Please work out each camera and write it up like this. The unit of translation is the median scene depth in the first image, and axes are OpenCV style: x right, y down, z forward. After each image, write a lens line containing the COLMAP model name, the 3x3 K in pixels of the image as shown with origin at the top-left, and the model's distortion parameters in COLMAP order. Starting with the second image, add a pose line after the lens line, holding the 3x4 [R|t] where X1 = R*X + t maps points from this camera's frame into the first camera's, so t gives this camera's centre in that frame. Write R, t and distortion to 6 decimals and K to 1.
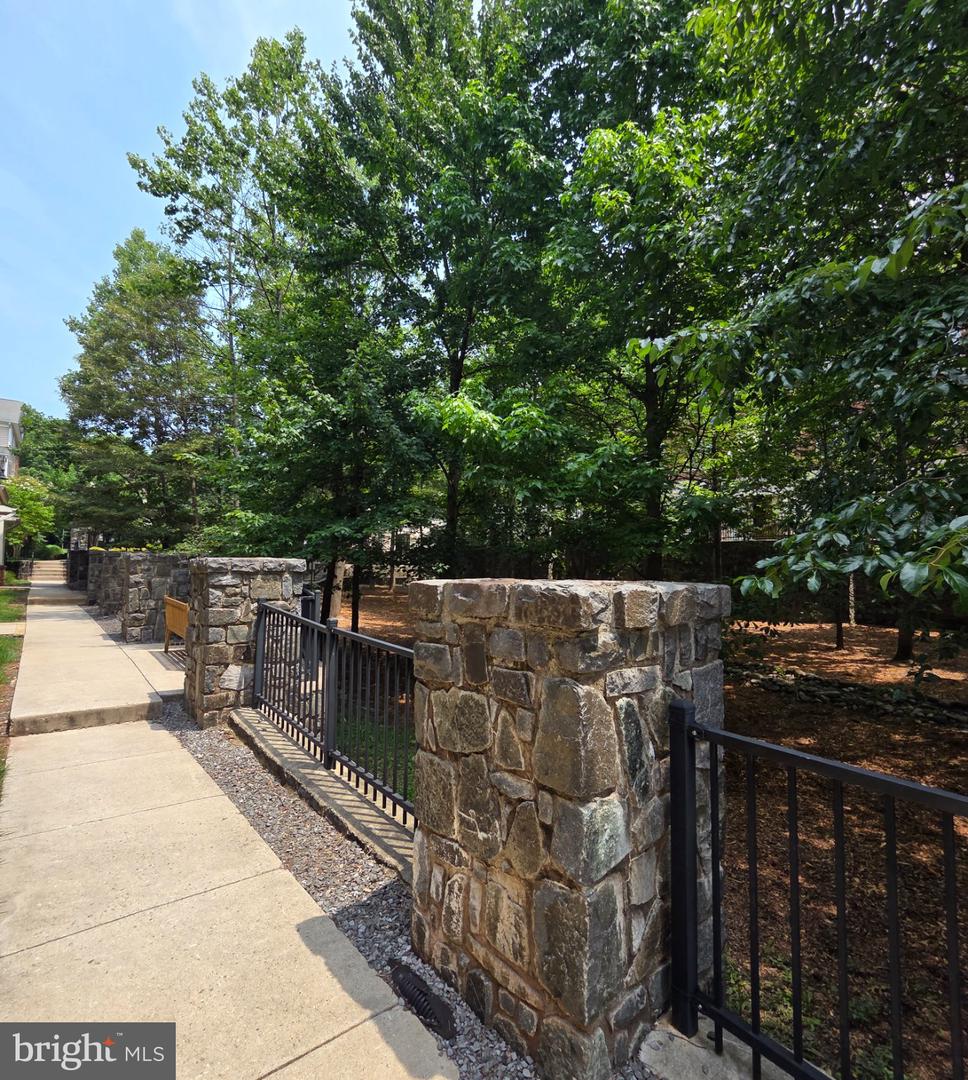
lens RADIAL K [[535.0, 0, 478.3], [0, 535.0, 535.7], [0, 0, 1]] dist [-0.004672, -0.000547]
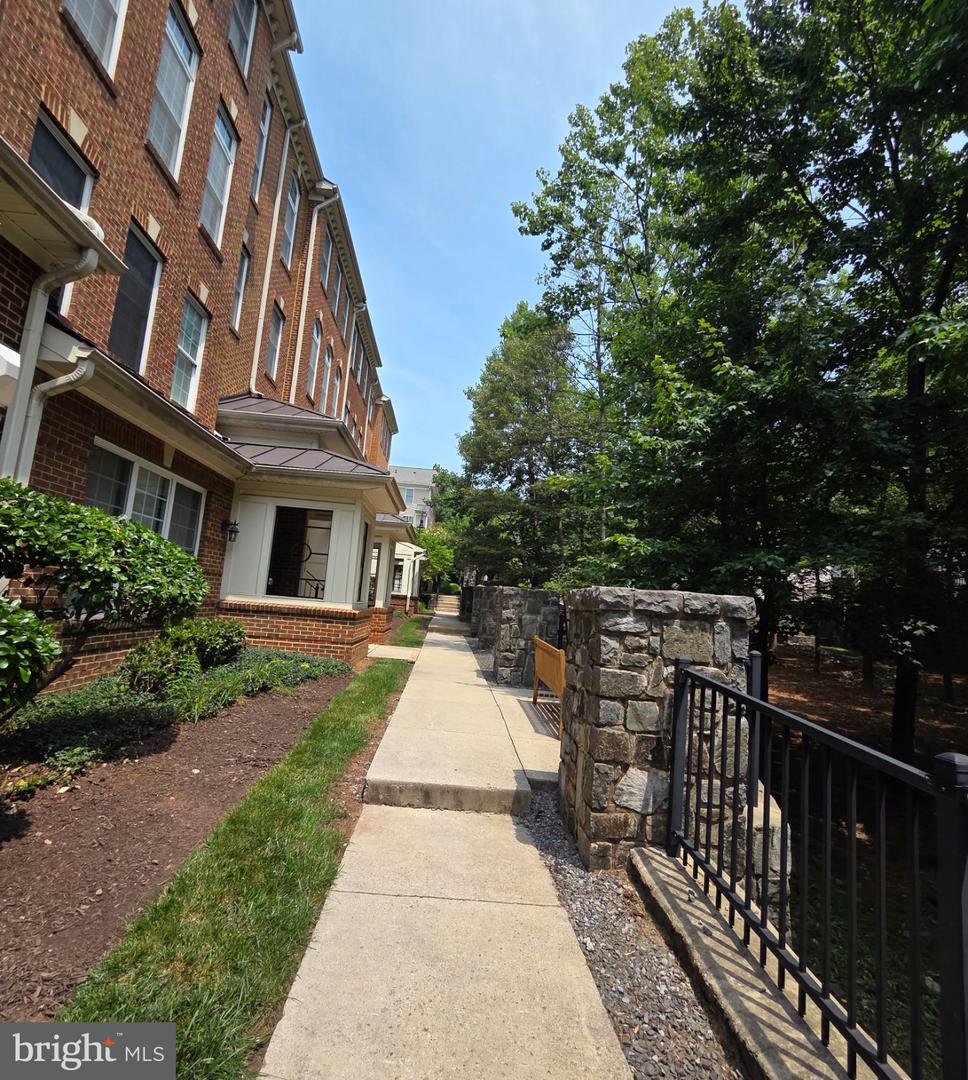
lens RADIAL K [[535.0, 0, 478.3], [0, 535.0, 535.7], [0, 0, 1]] dist [-0.004672, -0.000547]
pose [[0.806178, -0.022007, -0.591264, -0.225182], [-0.030386, 0.996449, -0.078519, 0.032851], [0.590893, 0.081267, 0.802647, 0.368229]]
